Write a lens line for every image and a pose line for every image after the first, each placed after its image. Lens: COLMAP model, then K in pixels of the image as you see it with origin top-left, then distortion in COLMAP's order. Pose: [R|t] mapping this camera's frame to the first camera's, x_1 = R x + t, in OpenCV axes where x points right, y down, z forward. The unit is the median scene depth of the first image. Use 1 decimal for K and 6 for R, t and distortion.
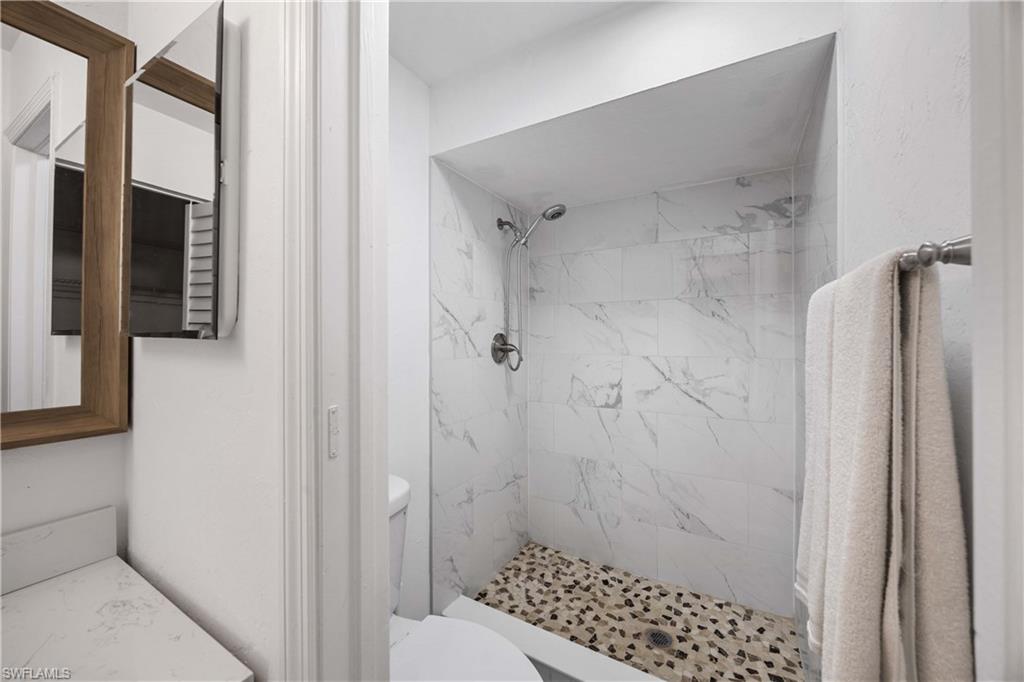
lens RADIAL K [[391.6, 0, 512.6], [0, 391.6, 337.1], [0, 0, 1]] dist [-0.001293, -0.000041]
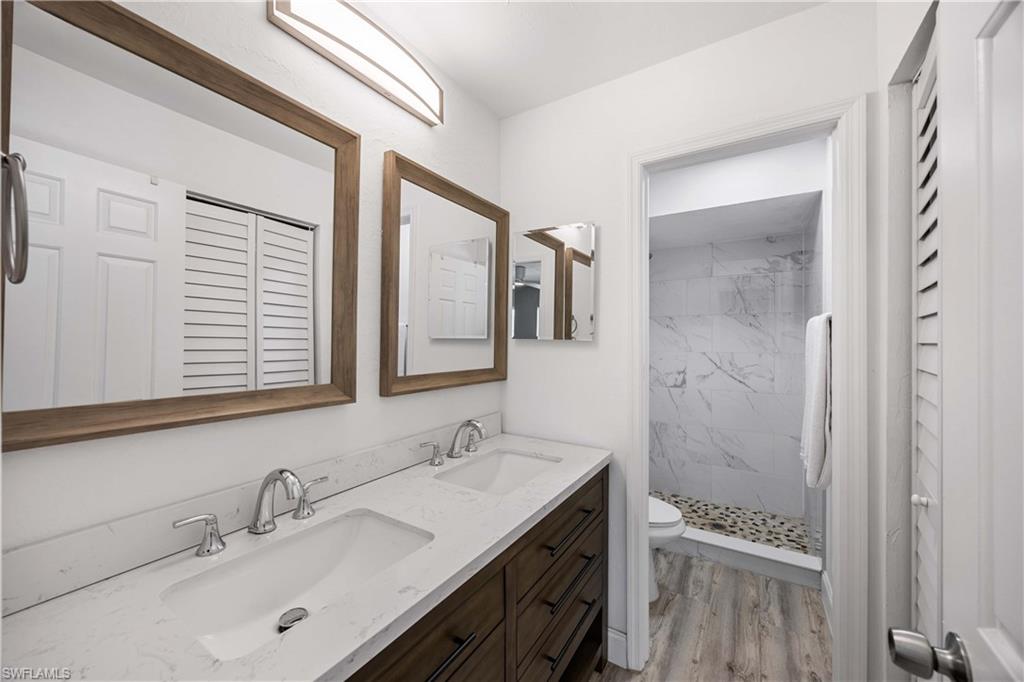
lens RADIAL K [[391.6, 0, 511.6], [0, 391.6, 339.3], [0, 0, 1]] dist [-0.001293, -0.000041]
pose [[0.999445, 0.001460, -0.033289, -0.385742], [-0.001407, 0.999998, 0.001604, -0.002579], [0.033291, -0.001557, 0.999444, -0.585321]]
